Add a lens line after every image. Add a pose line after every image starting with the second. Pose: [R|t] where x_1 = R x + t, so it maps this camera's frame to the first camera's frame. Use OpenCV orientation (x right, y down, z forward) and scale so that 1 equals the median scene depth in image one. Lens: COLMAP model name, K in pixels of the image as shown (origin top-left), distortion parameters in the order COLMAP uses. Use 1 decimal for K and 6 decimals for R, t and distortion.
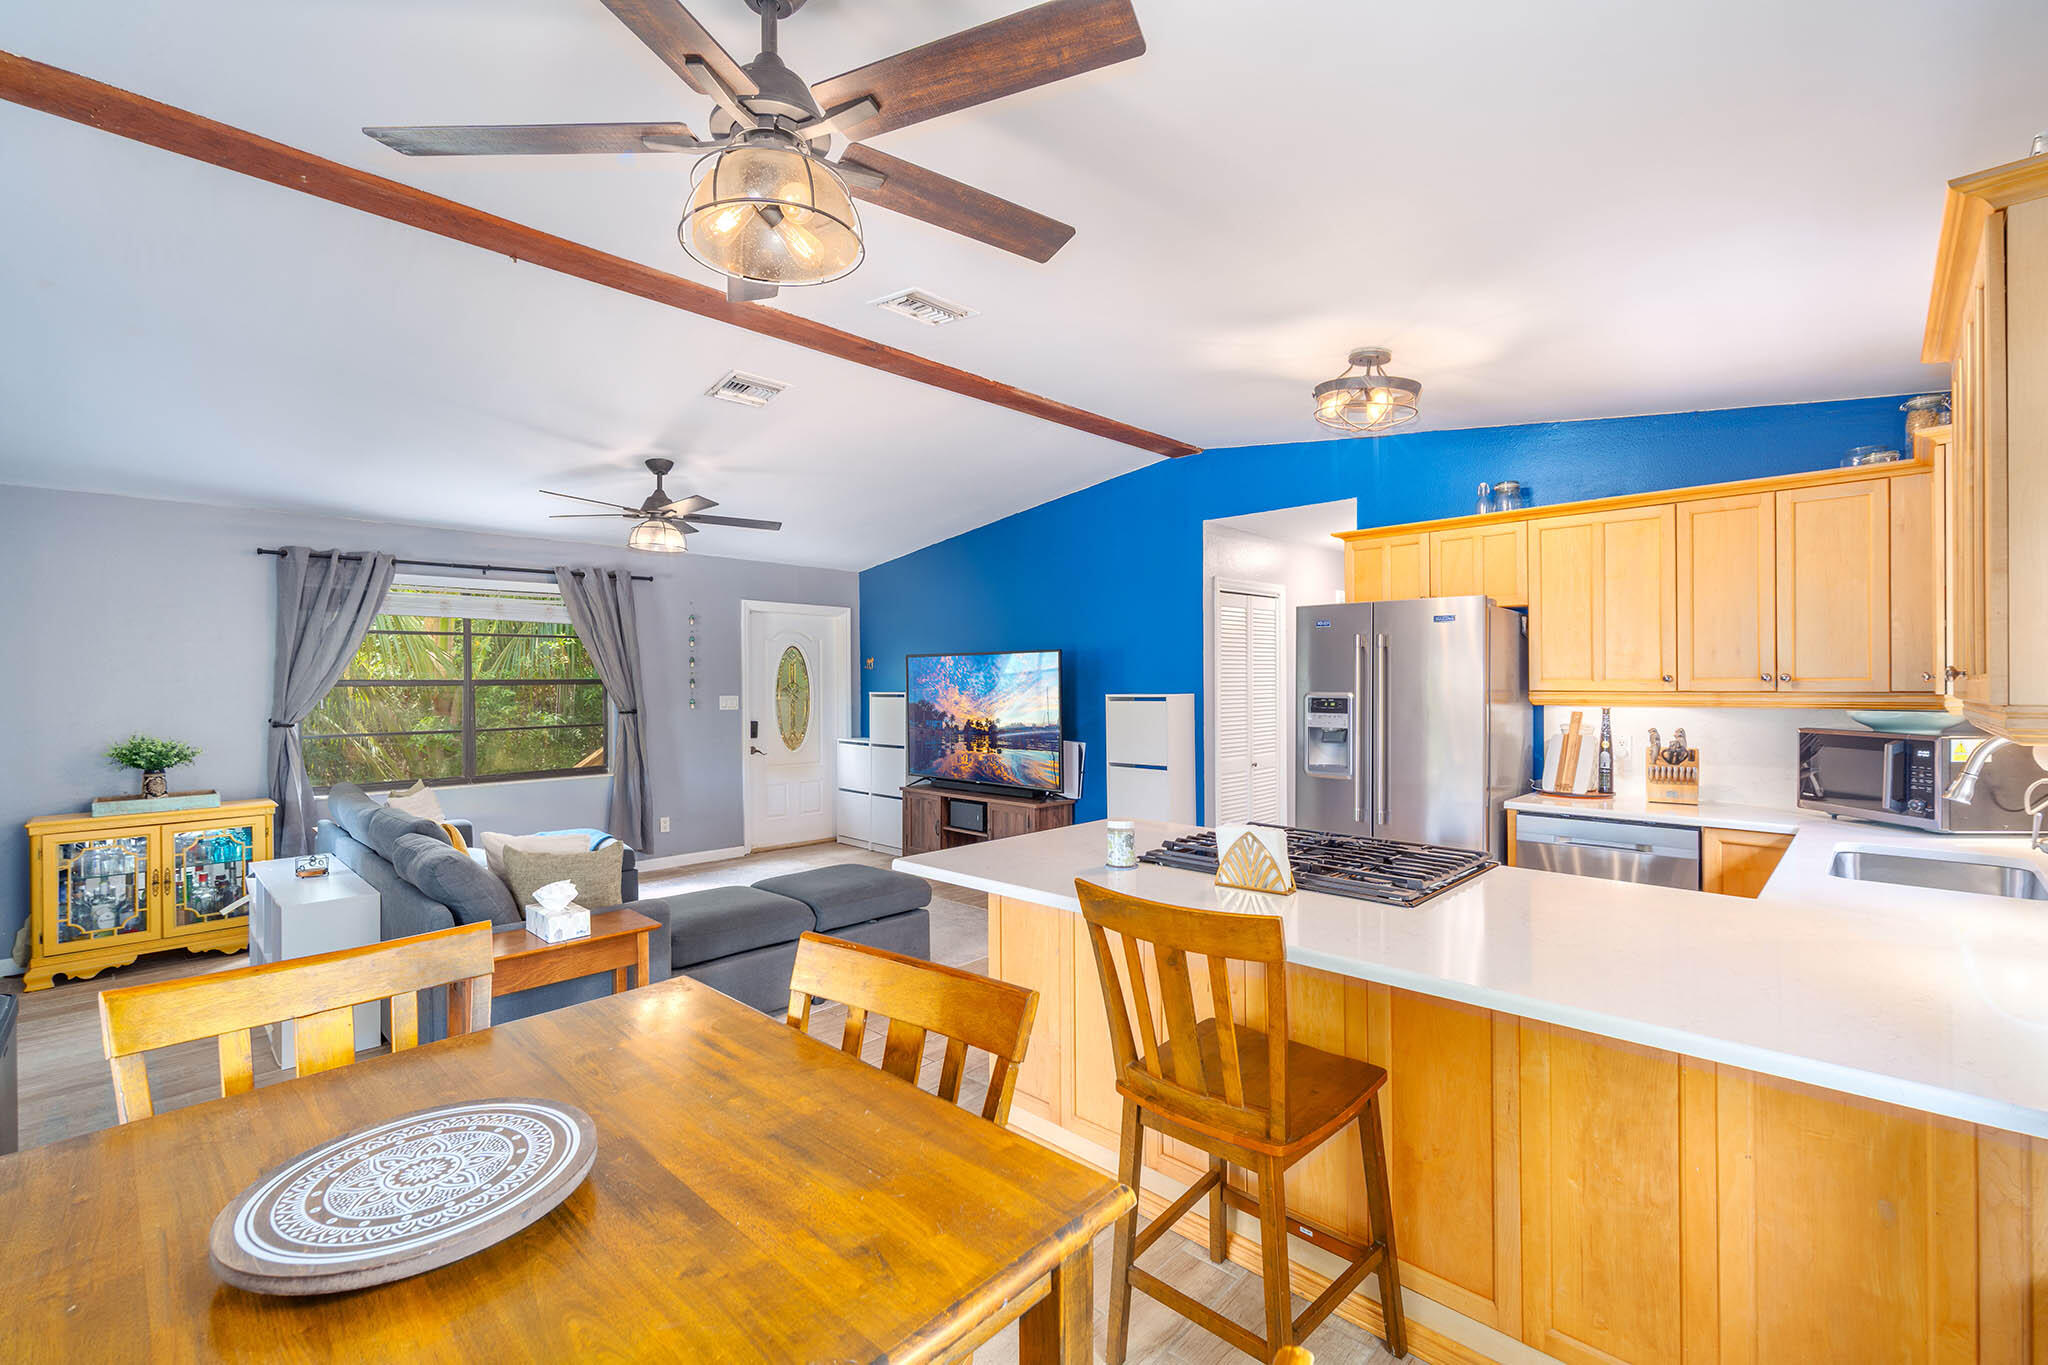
lens RADIAL K [[881.4, 0, 1023.9], [0, 881.4, 680.8], [0, 0, 1]] dist [0.004380, 0.000001]
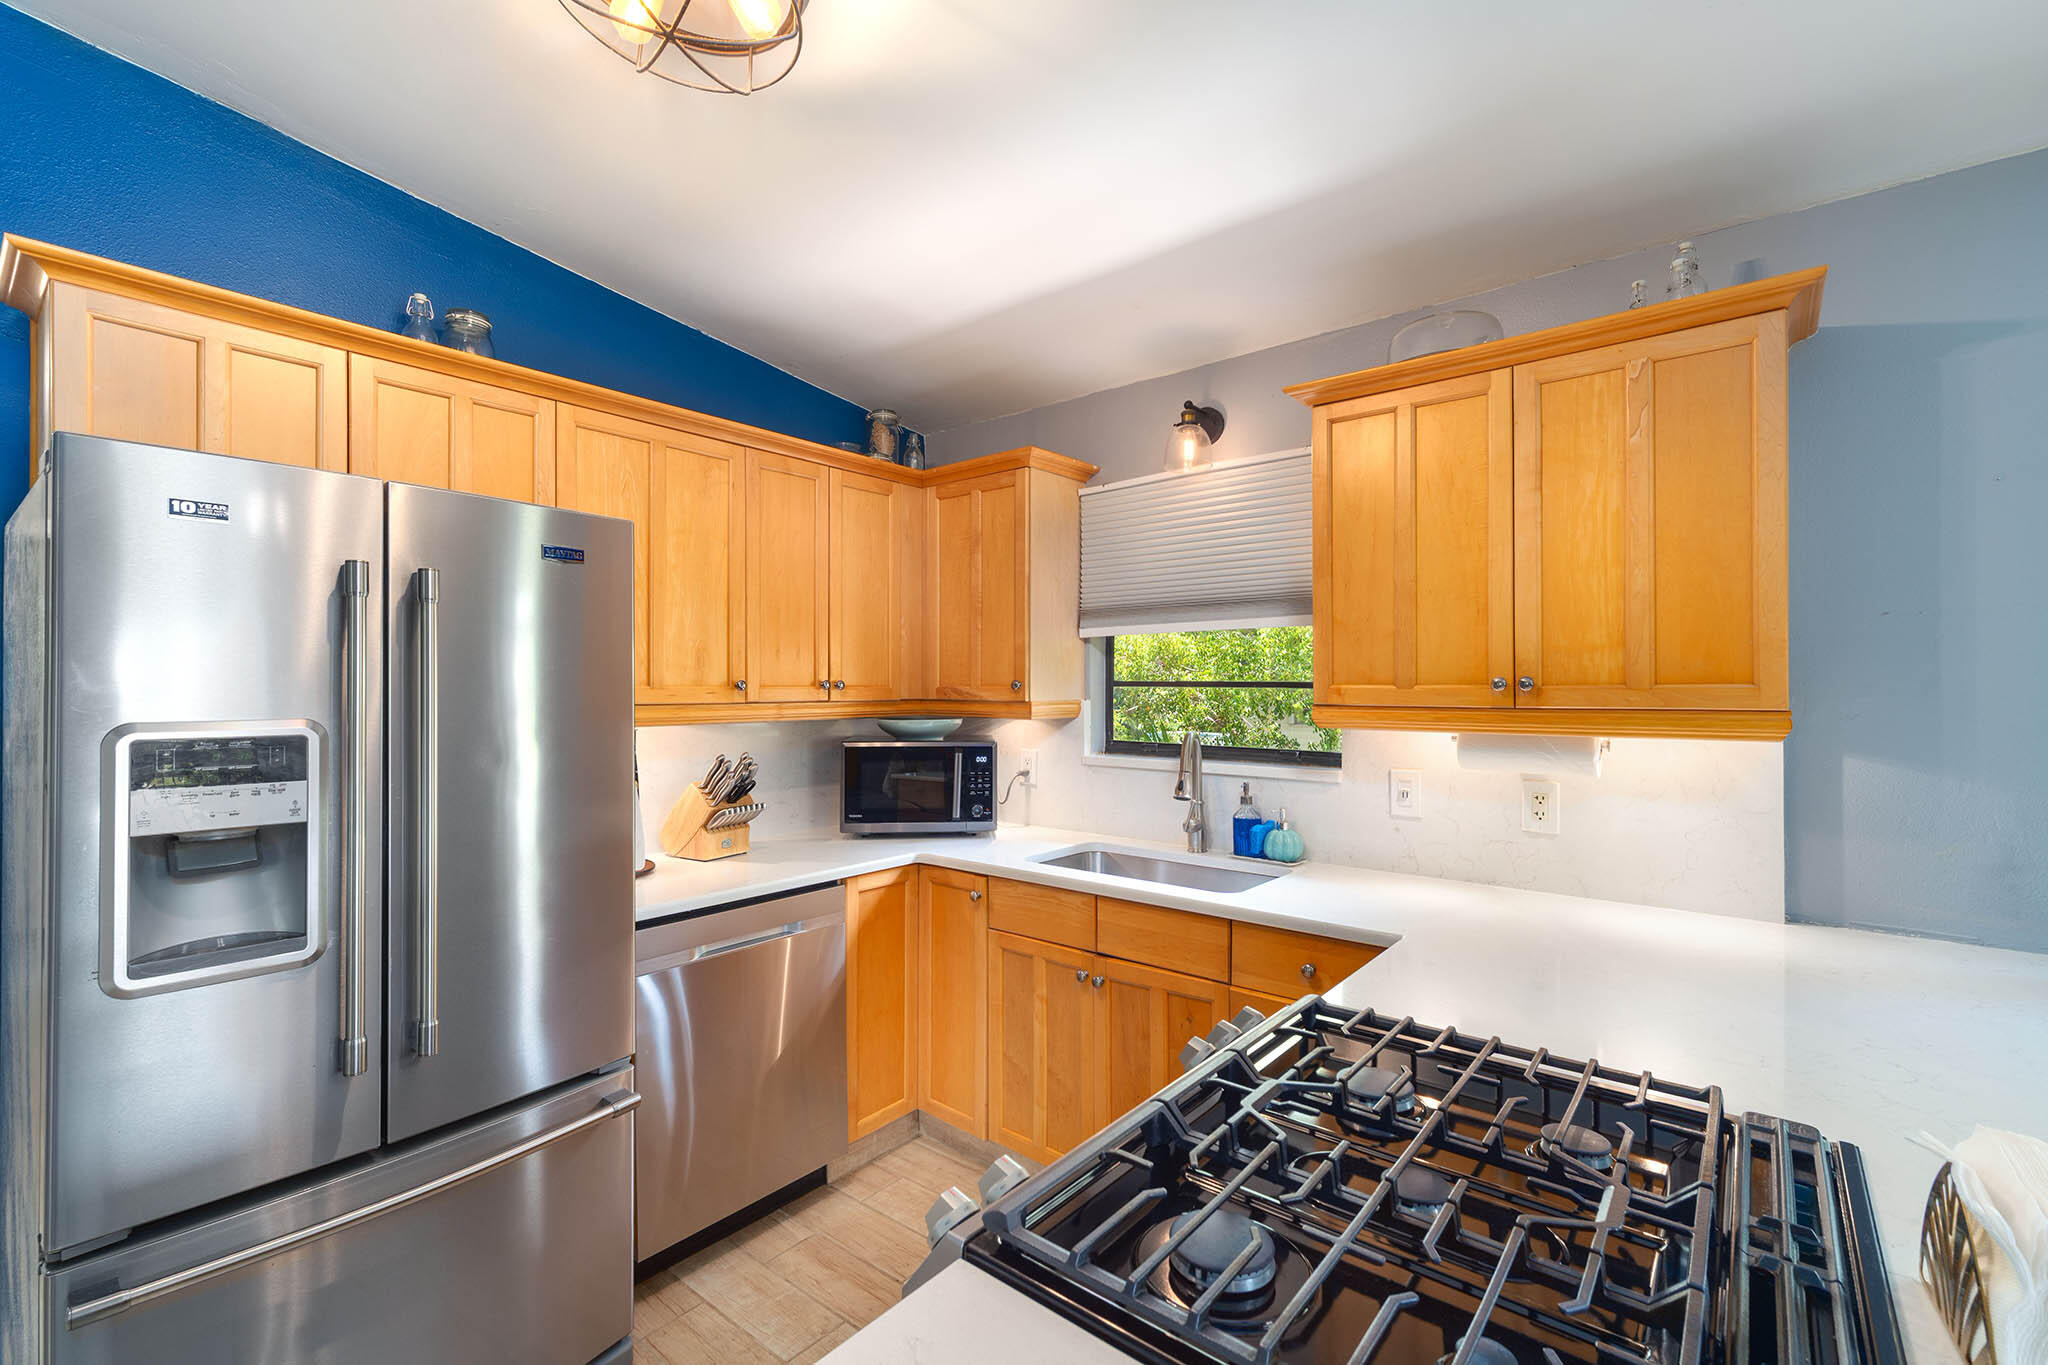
lens RADIAL K [[882.2, 0, 1028.1], [0, 882.2, 682.3], [0, 0, 1]] dist [0.004265, 0.000136]
pose [[-0.089455, 0.009287, 0.995948, -0.007397], [-0.000827, 0.999955, -0.009398, 0.001030], [-0.995991, -0.001664, -0.089443, 0.496762]]
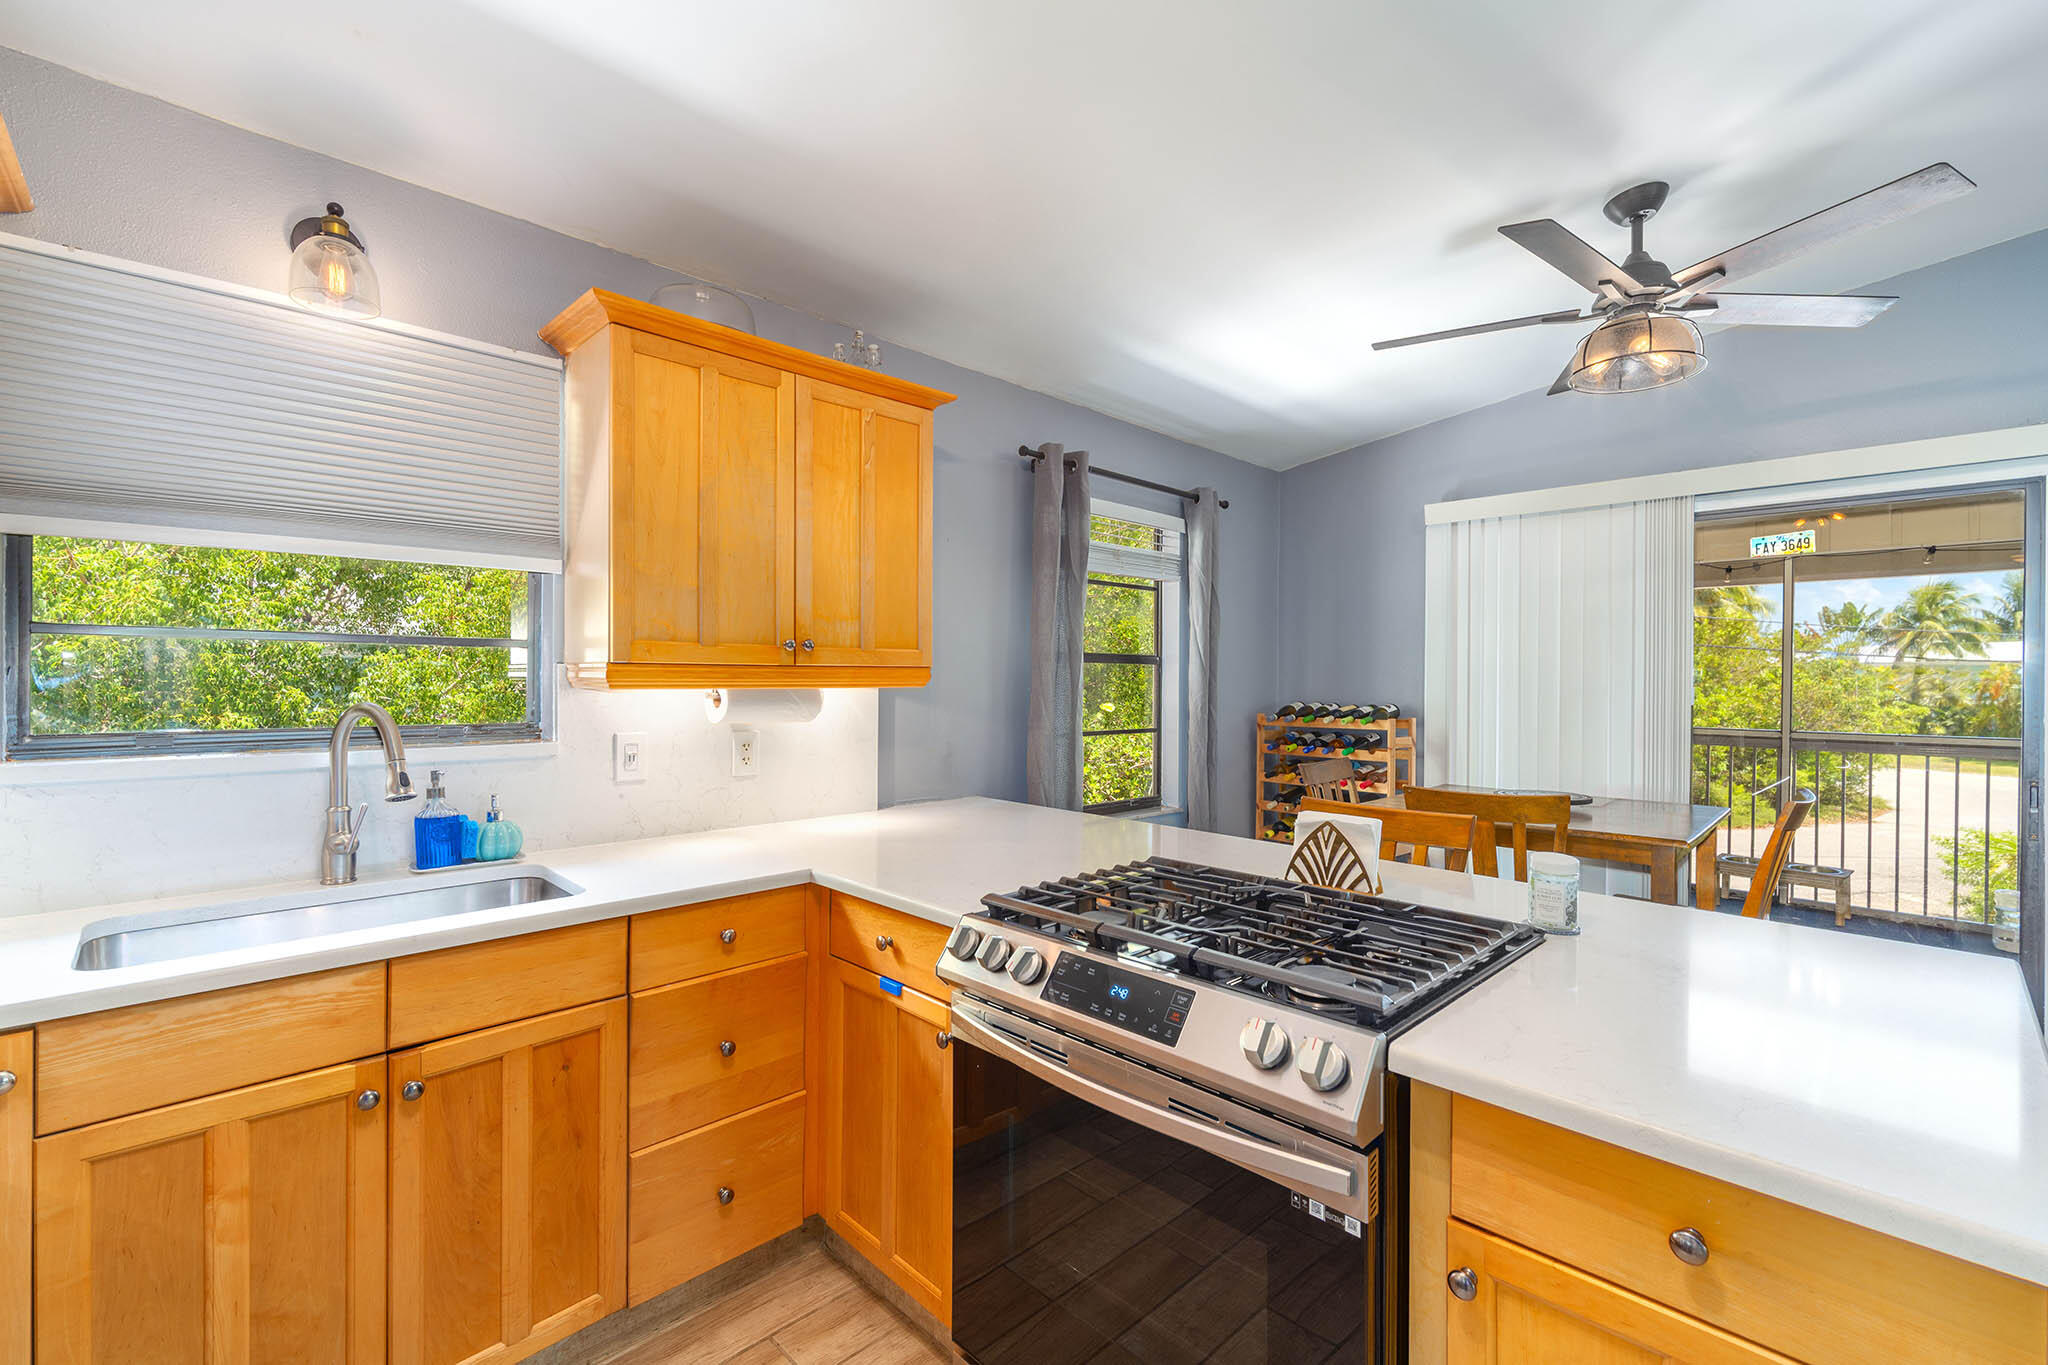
lens RADIAL K [[882.2, 0, 1028.1], [0, 882.2, 682.3], [0, 0, 1]] dist [0.004265, 0.000136]
pose [[-0.999853, -0.001731, 0.017045, 0.195011], [-0.001622, 0.999978, 0.006394, 0.012099], [-0.017055, 0.006365, -0.999834, 0.672469]]
